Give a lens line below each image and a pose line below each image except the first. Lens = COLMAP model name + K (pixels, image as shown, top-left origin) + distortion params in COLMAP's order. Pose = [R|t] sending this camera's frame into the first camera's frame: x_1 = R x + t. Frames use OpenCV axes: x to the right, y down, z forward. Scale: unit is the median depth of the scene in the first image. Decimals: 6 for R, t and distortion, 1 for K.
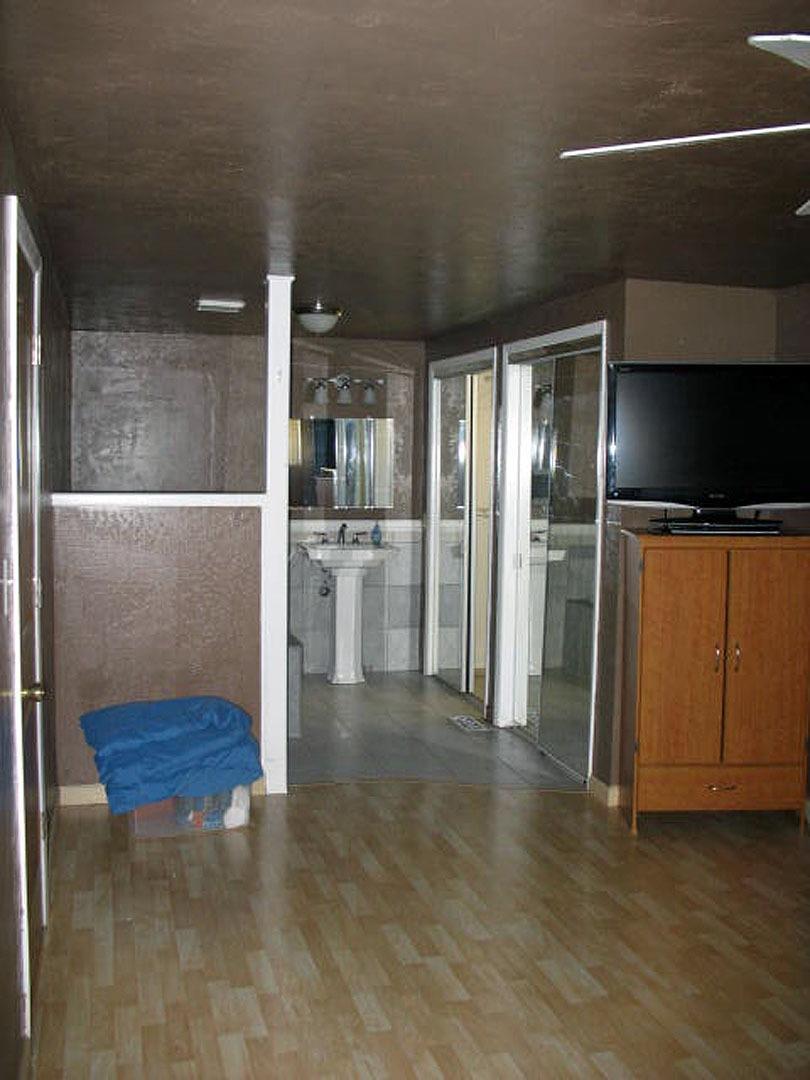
lens RADIAL K [[1109.2, 0, 405.0], [0, 1109.2, 540.0], [0, 0, 1]] dist [-0.256665, 0.371674]
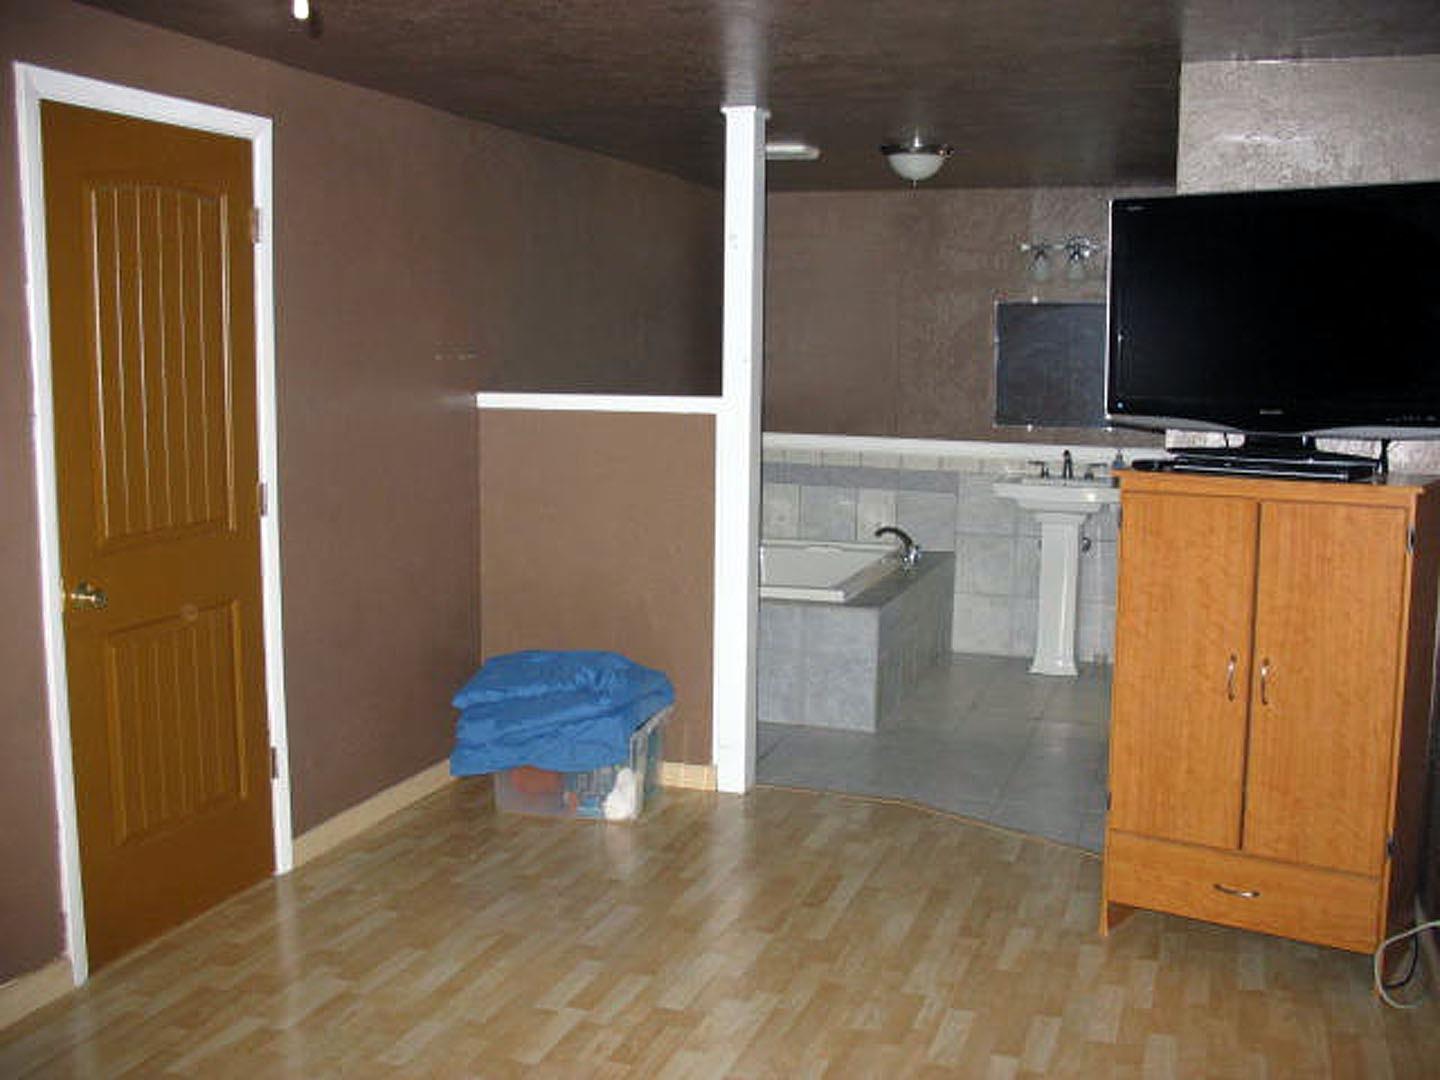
lens RADIAL K [[1492.8, 0, 720.0], [0, 1492.8, 540.0], [0, 0, 1]] dist [-0.157342, 0.172880]
pose [[0.829825, 0.067557, -0.553920, 0.494291], [-0.043504, 0.997456, 0.056478, -0.002267], [0.556326, -0.022769, 0.830652, 0.155425]]
